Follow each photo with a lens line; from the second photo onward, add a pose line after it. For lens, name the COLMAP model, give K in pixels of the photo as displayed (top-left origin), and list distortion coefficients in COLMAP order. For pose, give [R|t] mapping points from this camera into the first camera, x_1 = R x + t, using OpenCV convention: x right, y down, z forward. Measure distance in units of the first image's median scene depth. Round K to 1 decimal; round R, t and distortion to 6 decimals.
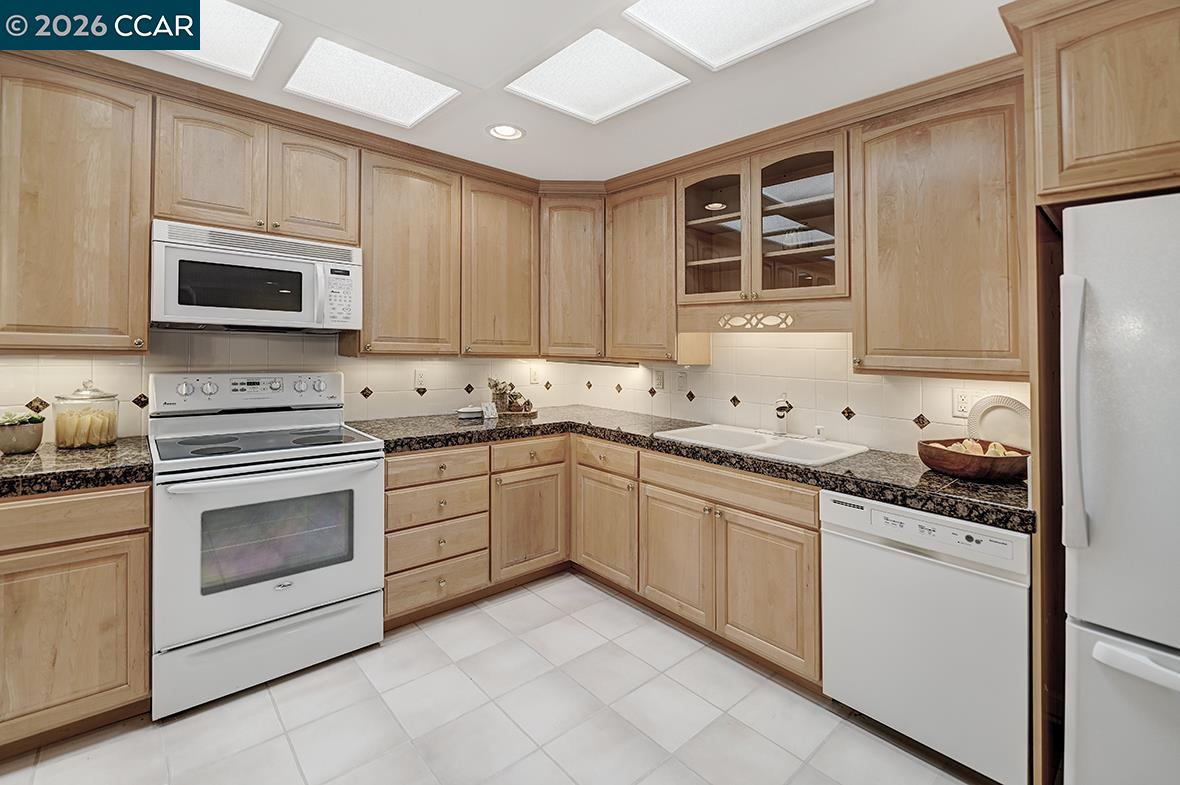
lens RADIAL K [[509.9, 0, 569.4], [0, 509.9, 331.2], [0, 0, 1]] dist [-0.004084, 0.000650]
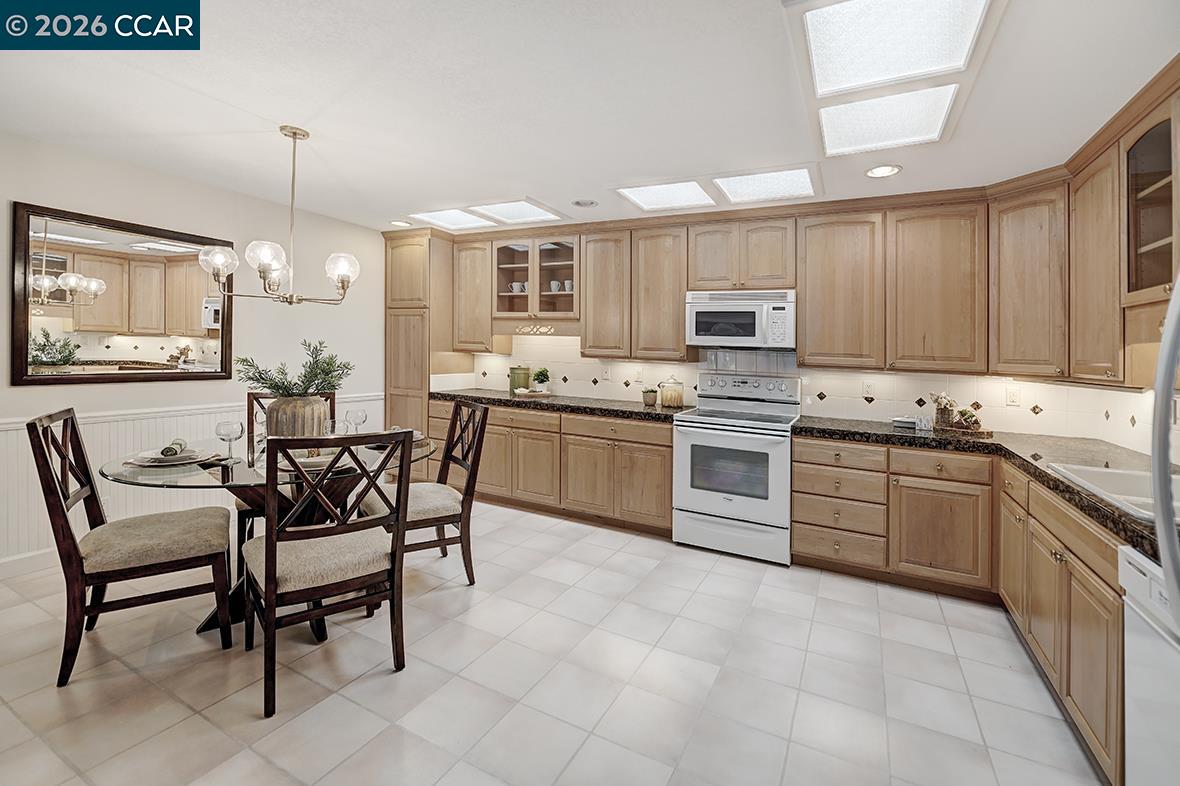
lens RADIAL K [[509.9, 0, 629.6], [0, 509.9, 364.3], [0, 0, 1]] dist [-0.004084, 0.000650]
pose [[0.397941, 0.009827, -0.917358, 0.705138], [0.003046, 0.999923, 0.012033, 0.024734], [0.917406, -0.007583, 0.397880, 0.024484]]
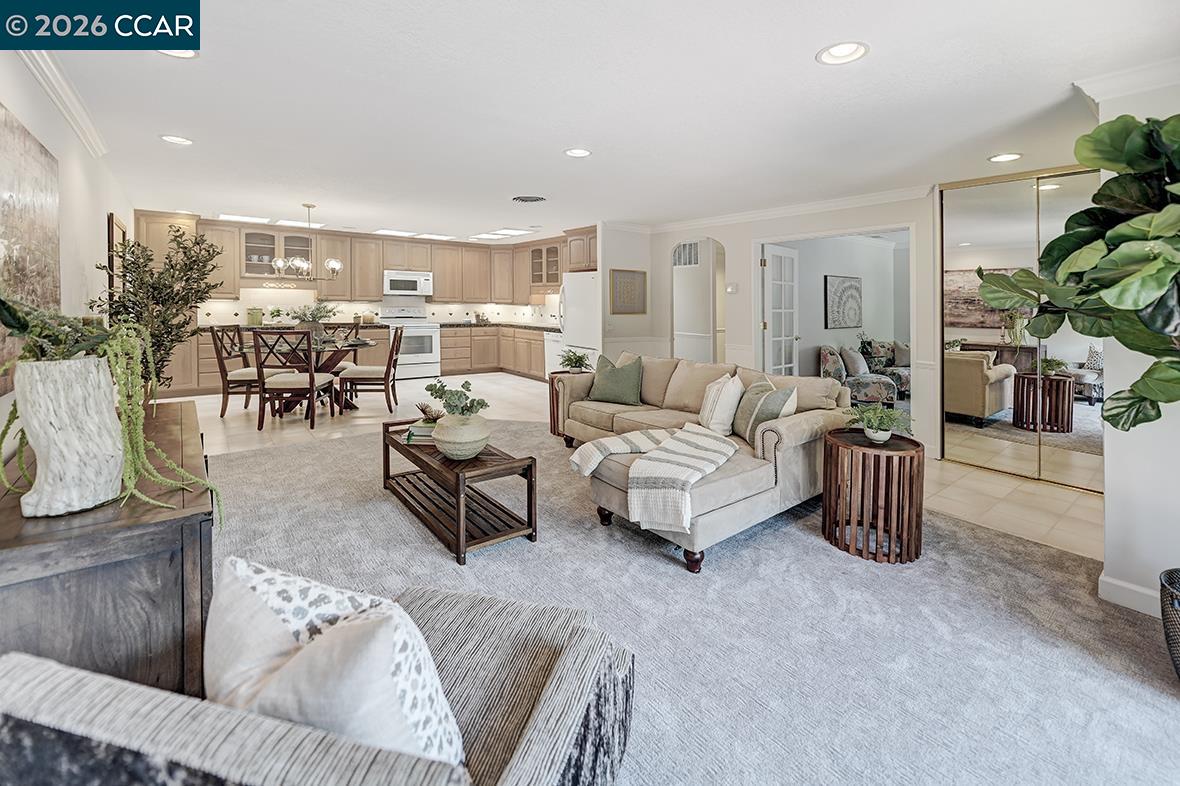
lens RADIAL K [[530.1, 0, 638.0], [0, 530.1, 305.7], [0, 0, 1]] dist [-0.005305, -0.000209]
pose [[0.999955, -0.008547, 0.004073, 1.039830], [0.008387, 0.999247, 0.037878, -0.059103], [-0.004394, -0.037842, 0.999274, -2.789545]]
